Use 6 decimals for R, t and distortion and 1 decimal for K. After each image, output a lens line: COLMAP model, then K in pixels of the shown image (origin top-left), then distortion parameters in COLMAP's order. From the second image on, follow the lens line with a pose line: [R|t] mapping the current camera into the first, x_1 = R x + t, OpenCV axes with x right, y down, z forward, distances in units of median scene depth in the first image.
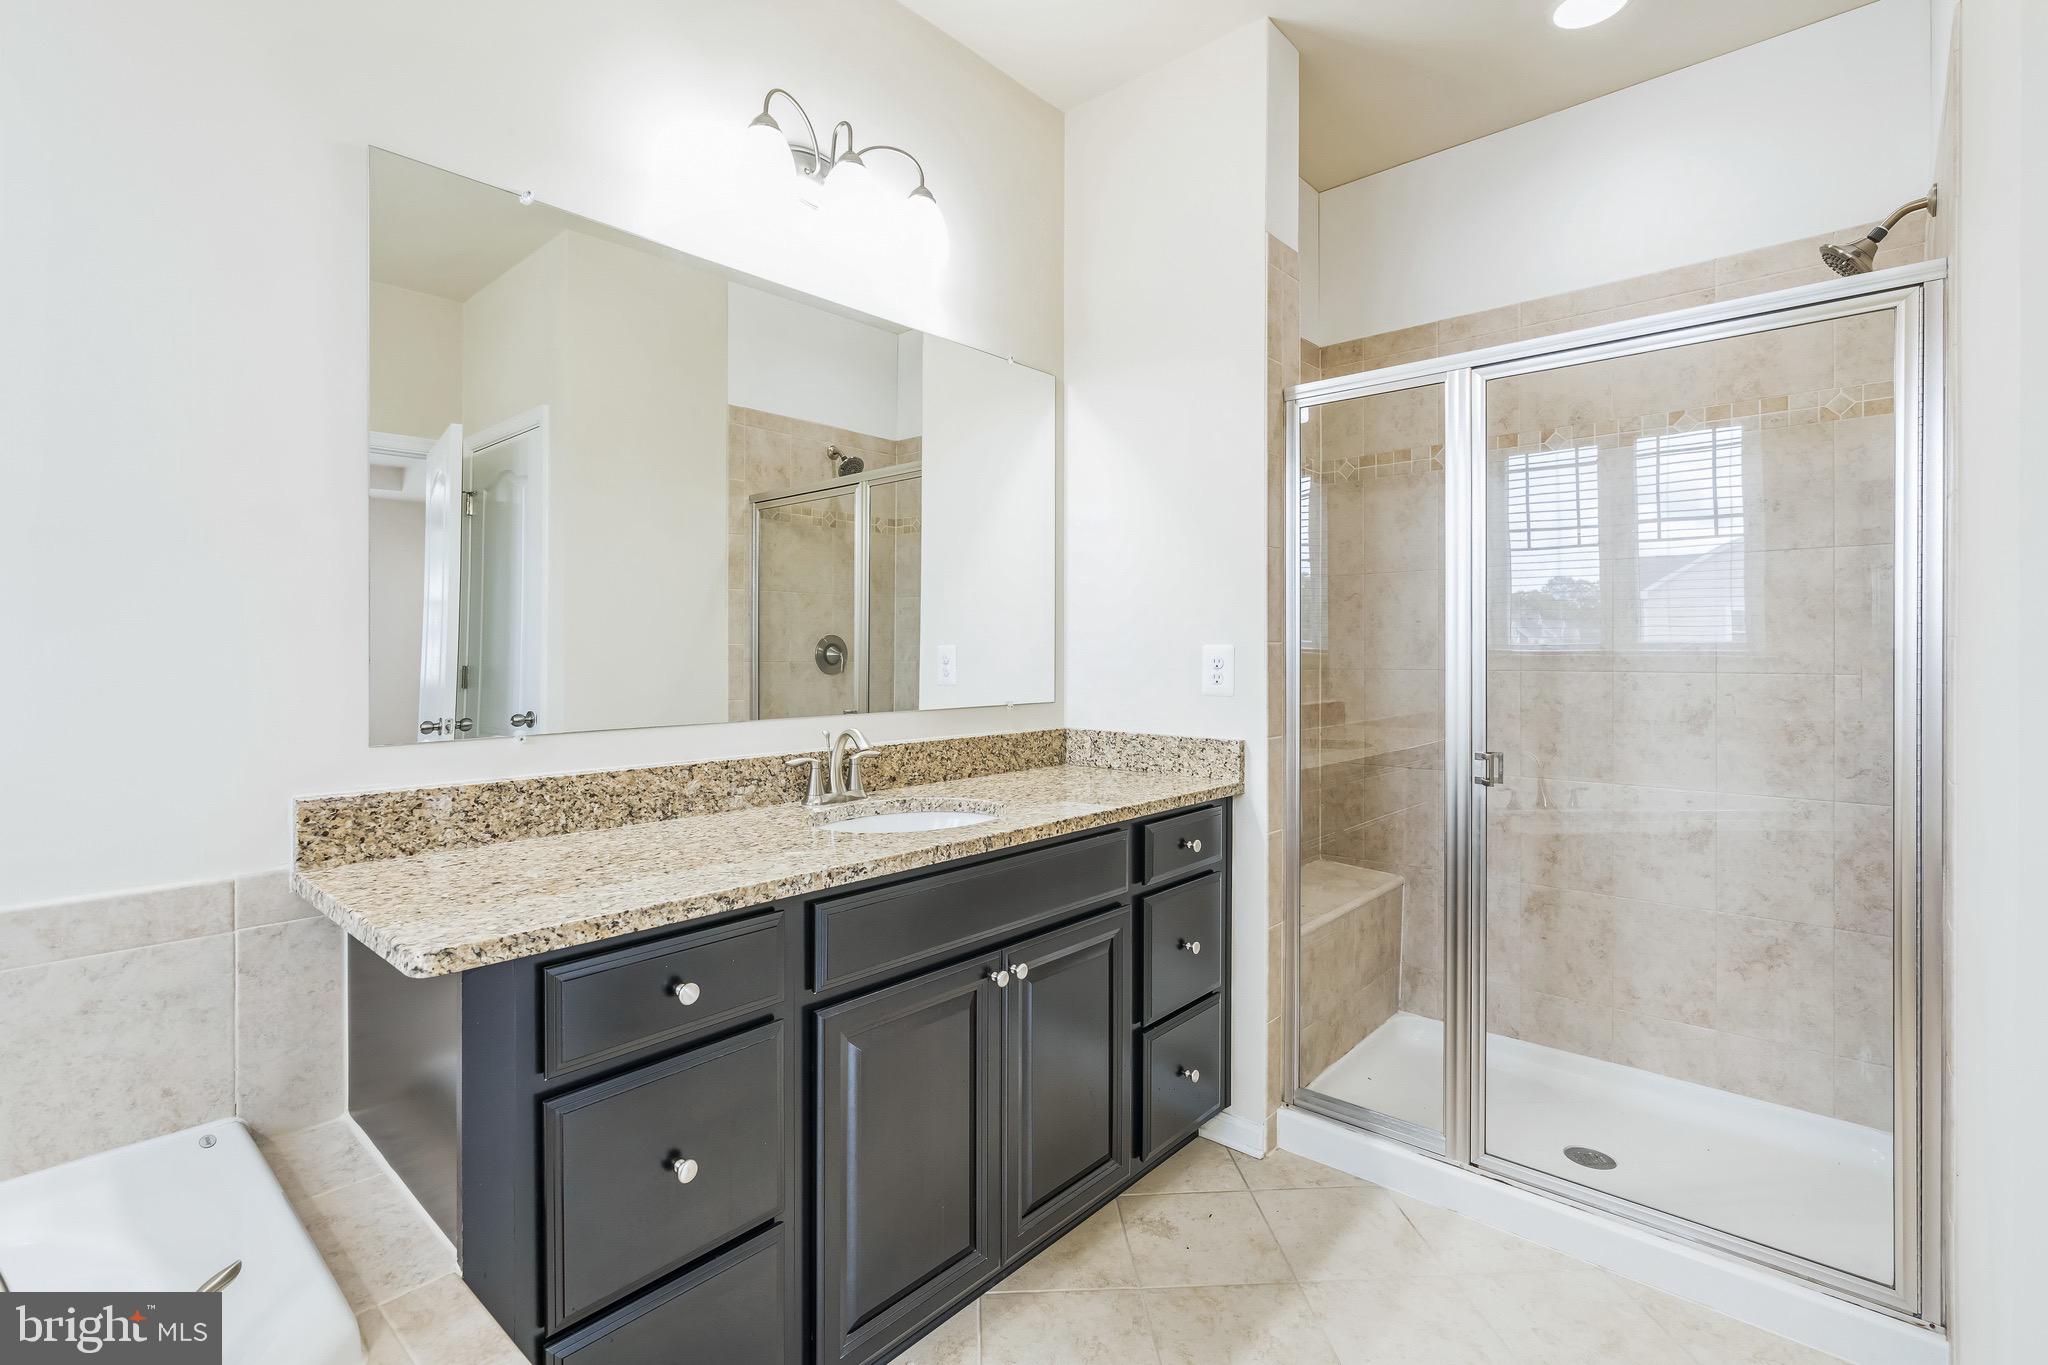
lens RADIAL K [[927.2, 0, 1015.5], [0, 927.2, 671.4], [0, 0, 1]] dist [-0.002518, -0.000072]
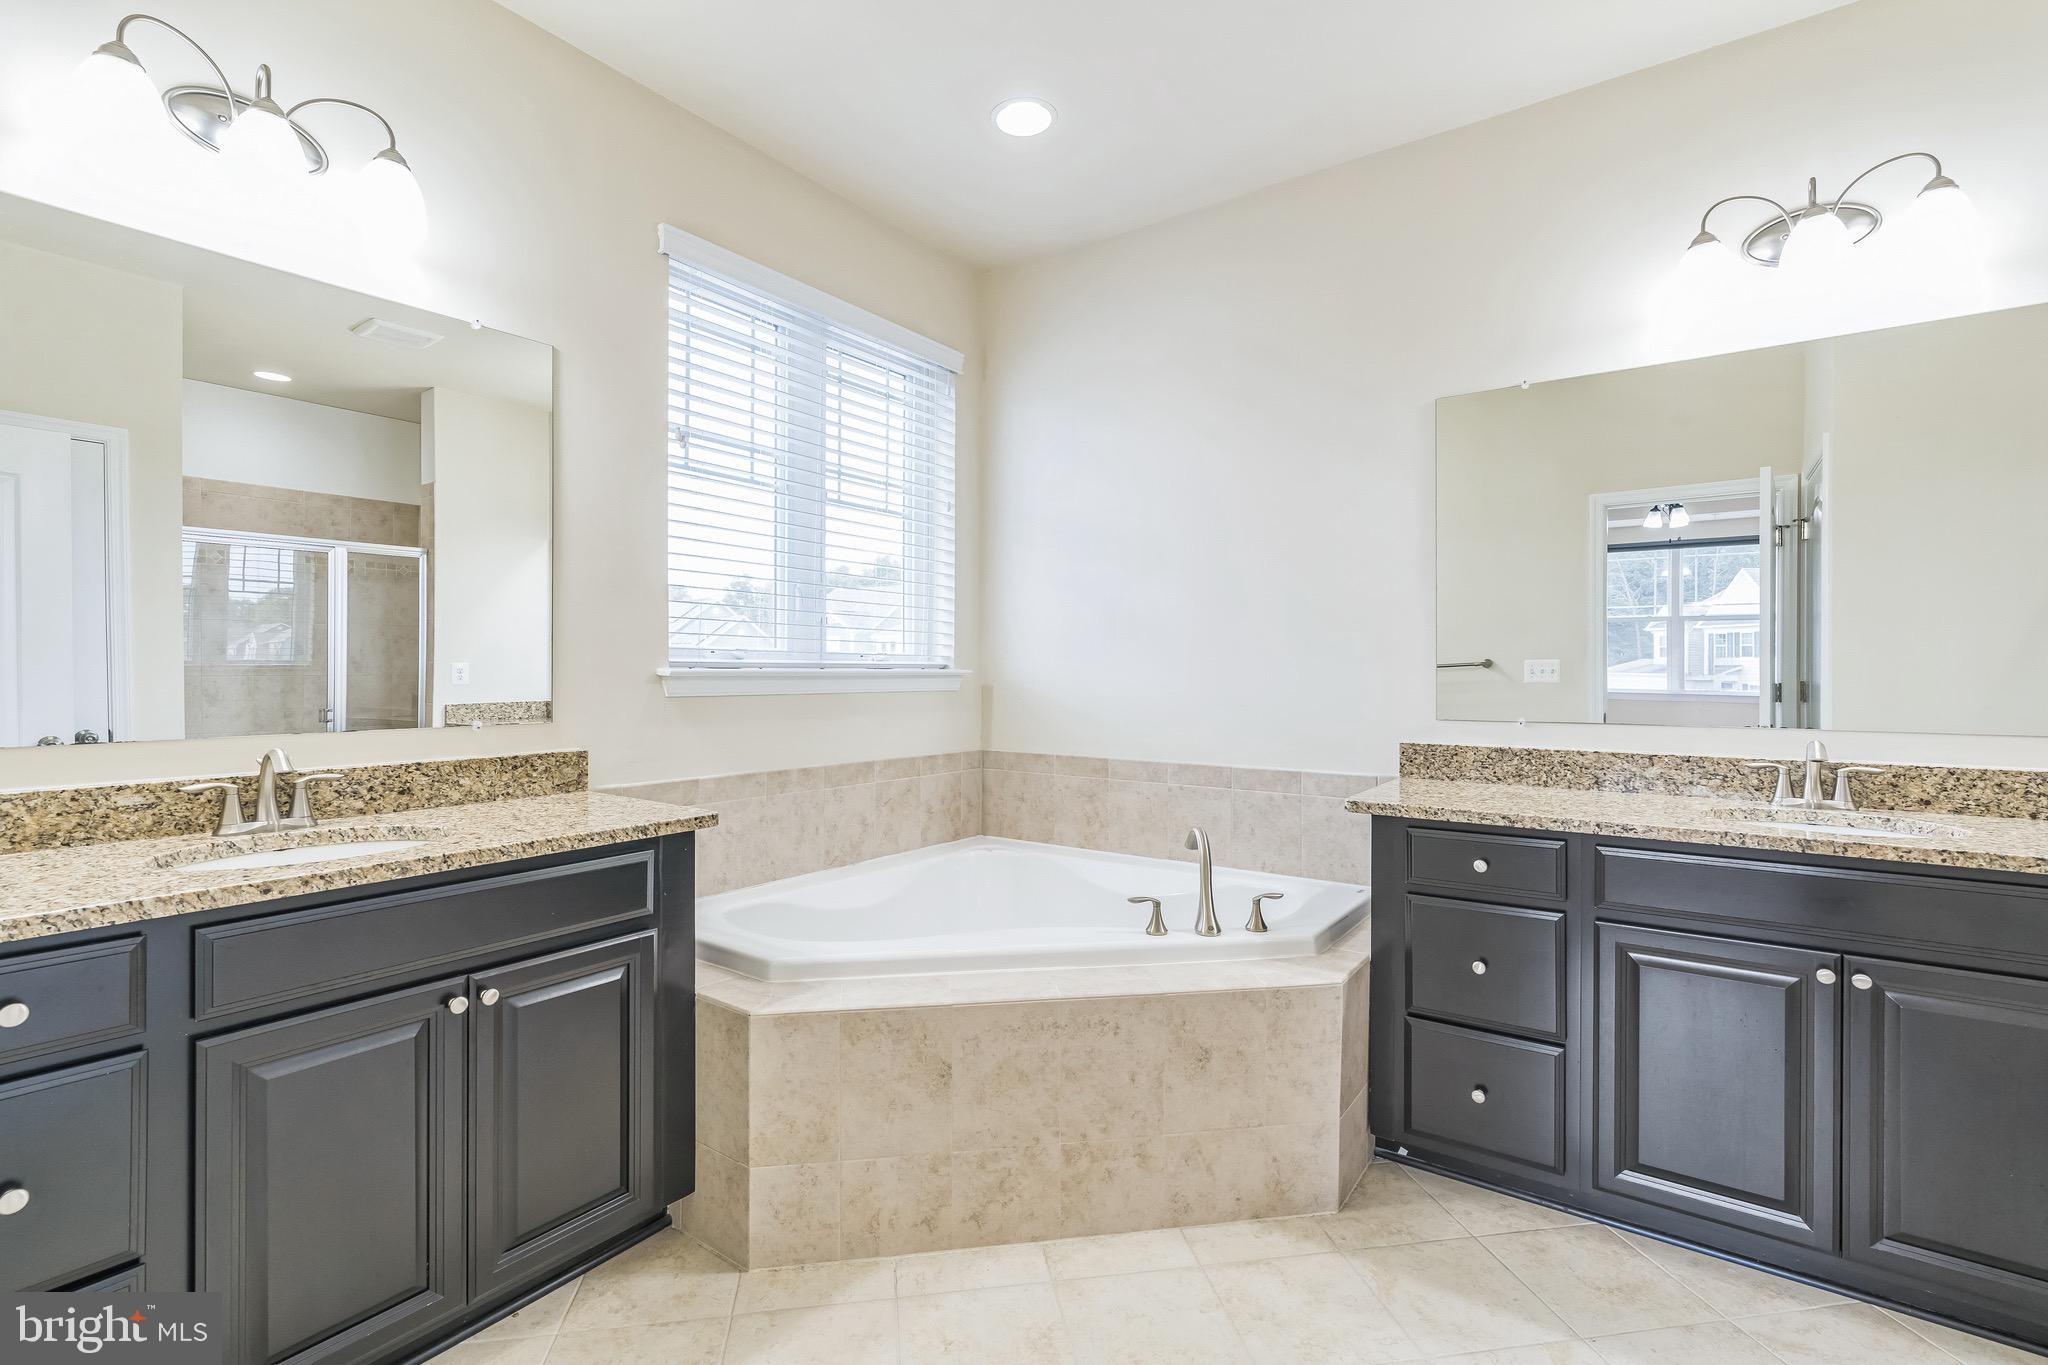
lens RADIAL K [[927.2, 0, 1015.5], [0, 927.2, 671.4], [0, 0, 1]] dist [-0.002518, -0.000072]
pose [[0.097211, 0.003331, -0.995258, 0.929320], [-0.018390, 0.999830, 0.001550, -0.003421], [0.995094, 0.018152, 0.097256, -0.032599]]
